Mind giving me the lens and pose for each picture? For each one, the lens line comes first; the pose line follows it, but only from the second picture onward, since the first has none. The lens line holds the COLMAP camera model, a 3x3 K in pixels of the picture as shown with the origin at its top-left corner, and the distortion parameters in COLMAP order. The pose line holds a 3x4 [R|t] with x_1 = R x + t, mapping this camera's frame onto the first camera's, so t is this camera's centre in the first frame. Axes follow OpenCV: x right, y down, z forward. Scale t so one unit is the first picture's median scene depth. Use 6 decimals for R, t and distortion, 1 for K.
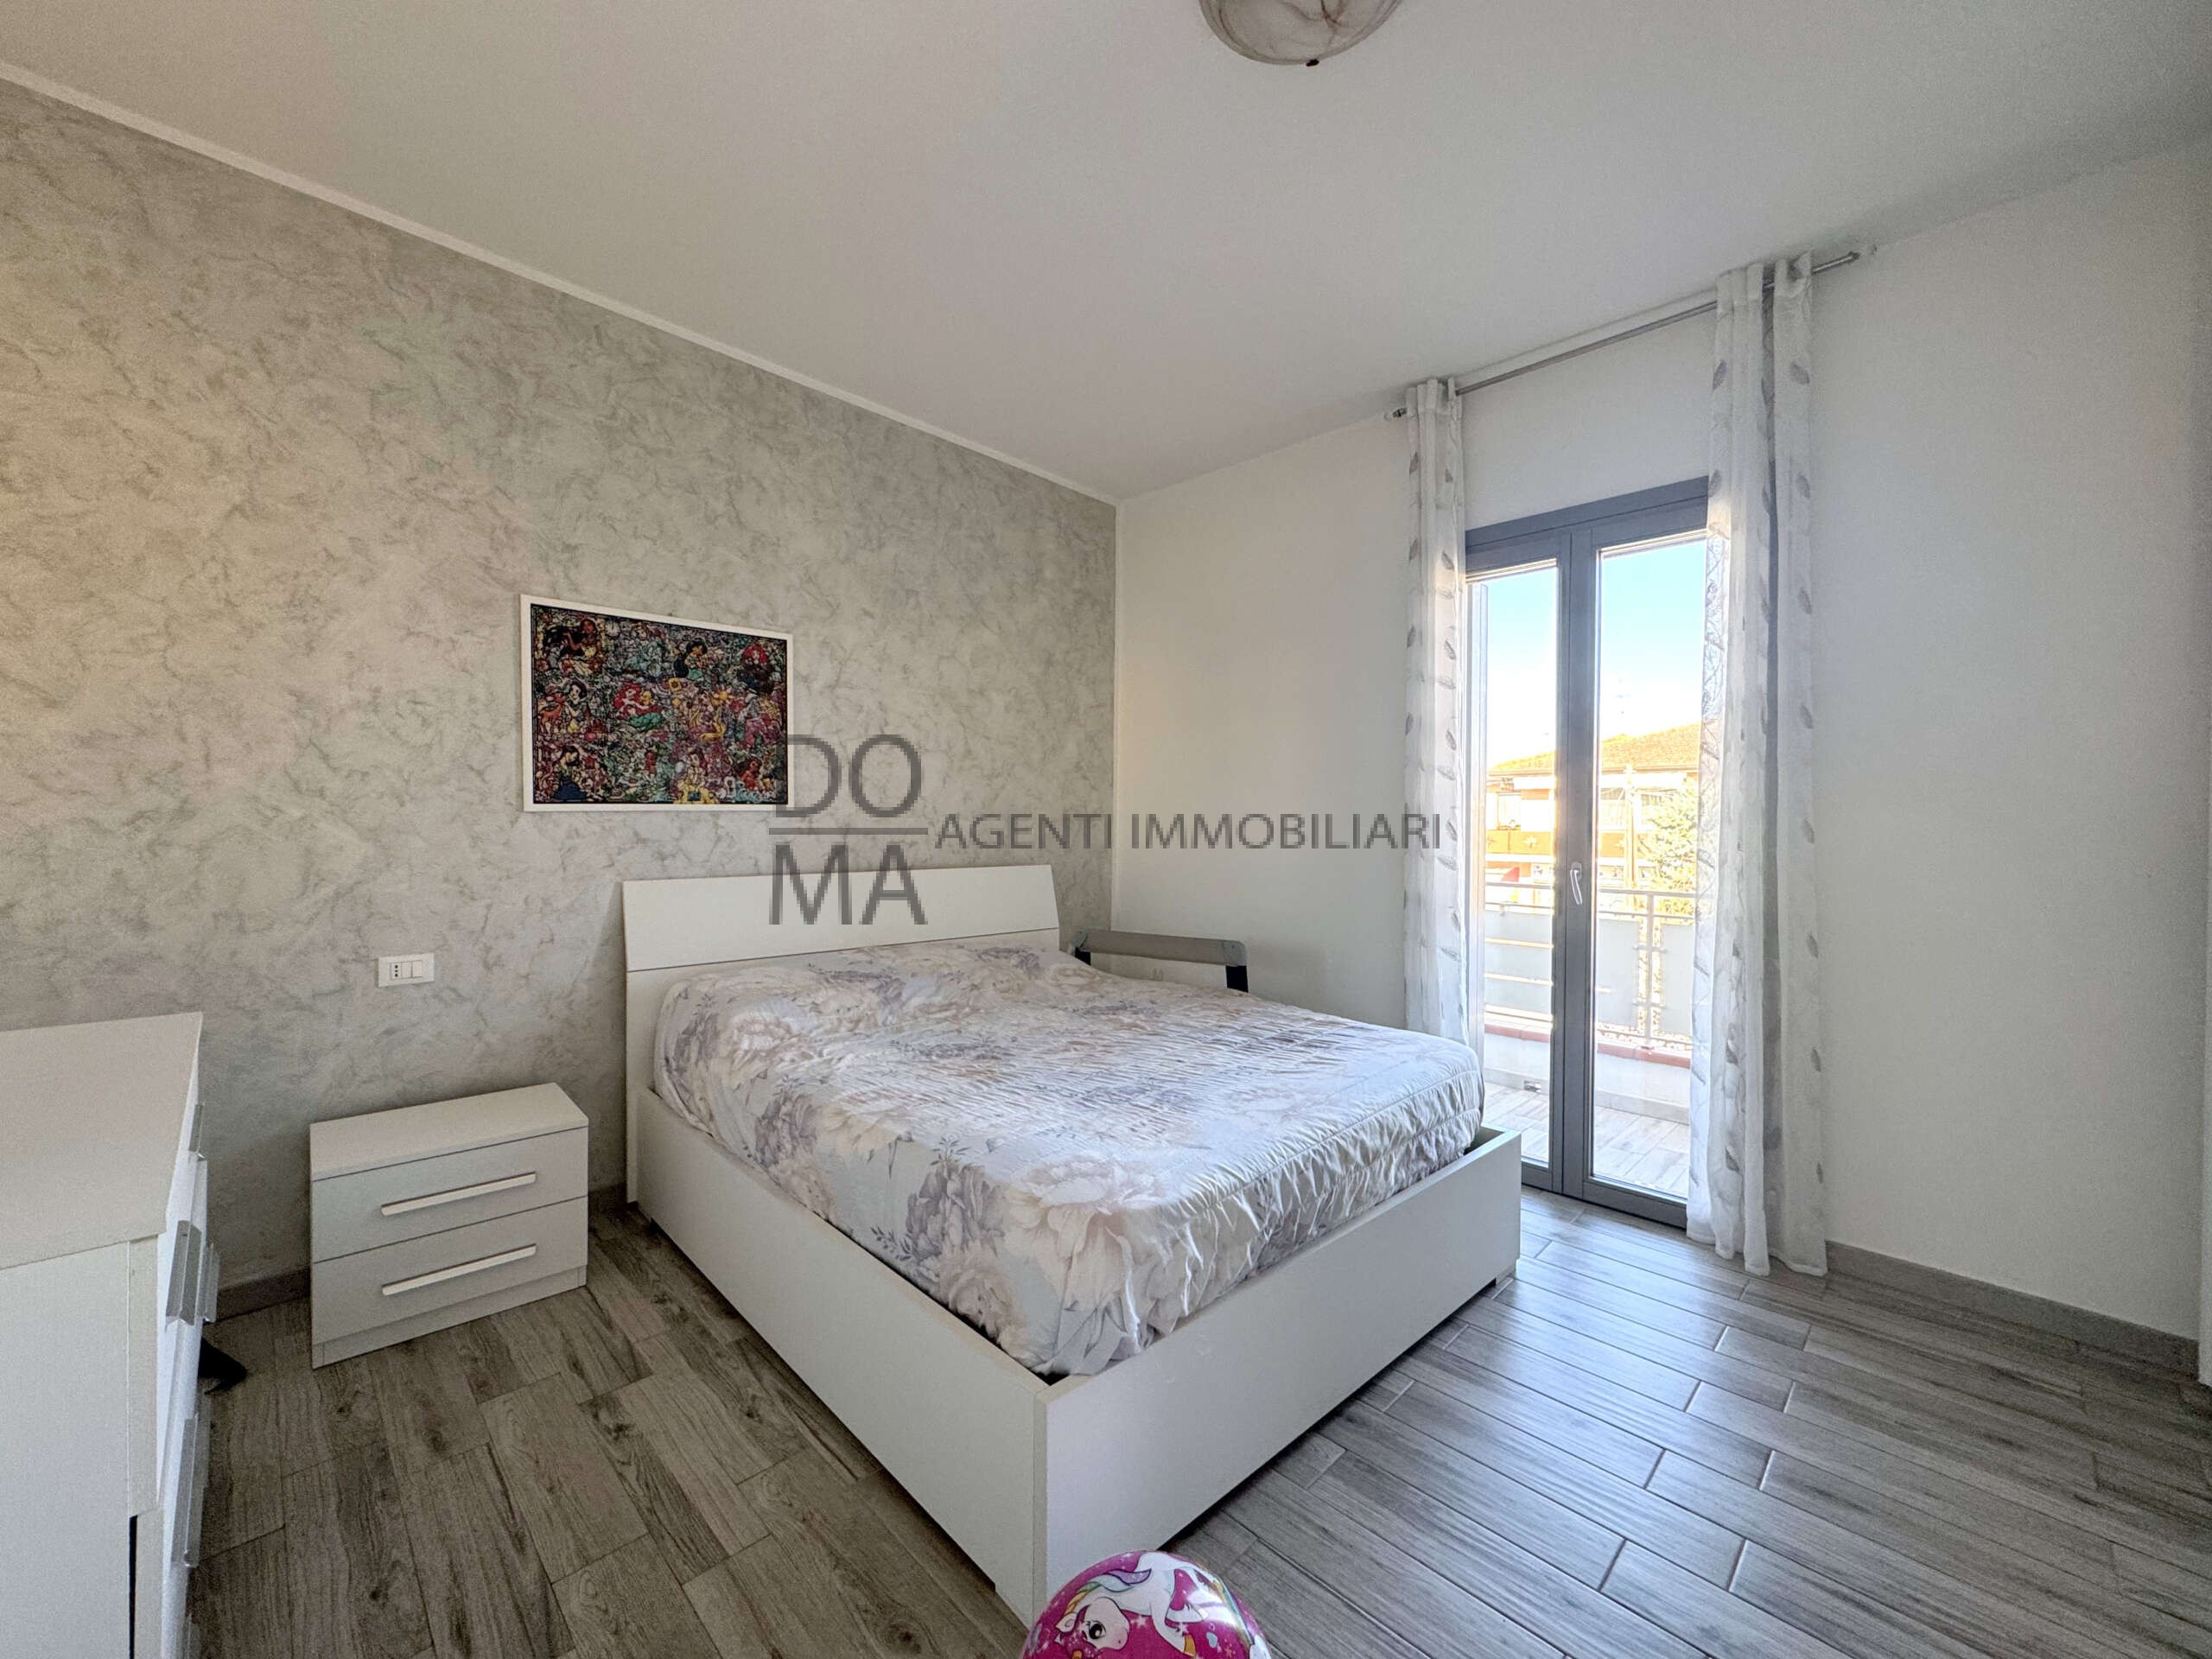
lens RADIAL K [[888.6, 0, 1098.3], [0, 888.6, 823.7], [0, 0, 1]] dist [-0.001643, -0.000035]
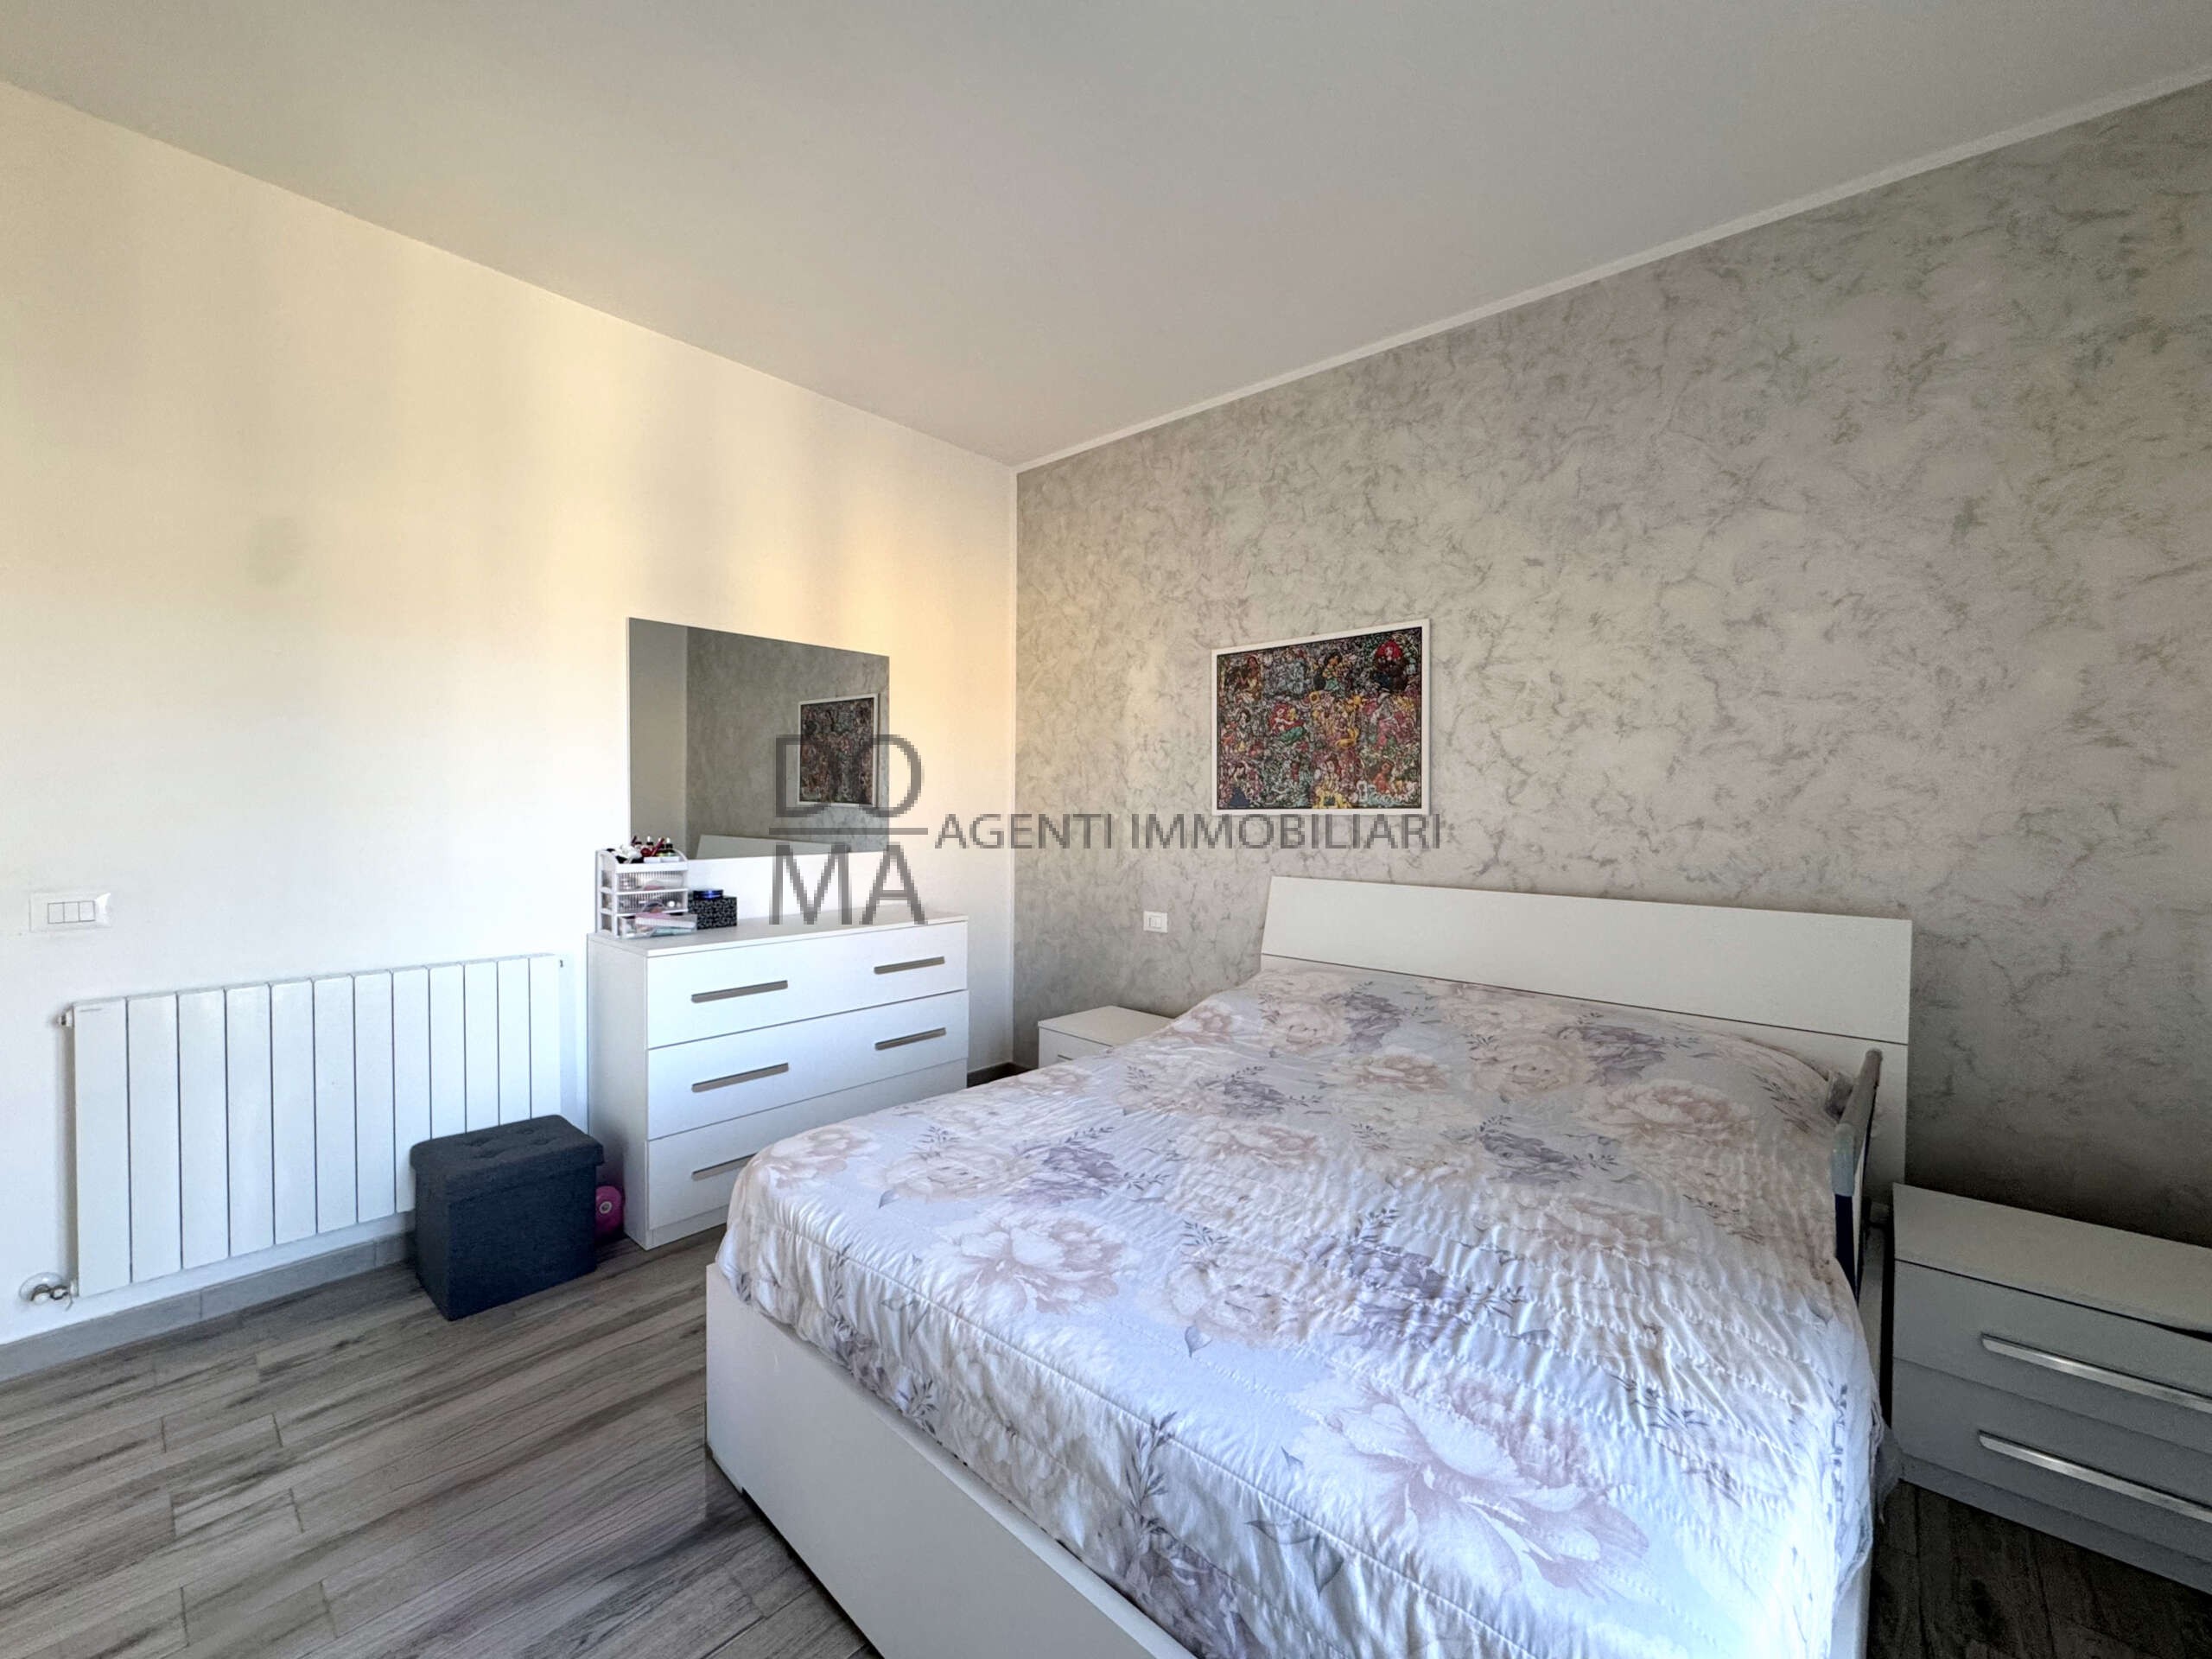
lens RADIAL K [[888.6, 0, 1098.3], [0, 888.6, 823.7], [0, 0, 1]] dist [-0.001643, -0.000035]
pose [[0.063852, 0.009437, -0.997915, 0.595005], [-0.016032, 0.999836, 0.008430, -0.009267], [0.997831, 0.015460, 0.063993, 0.687602]]
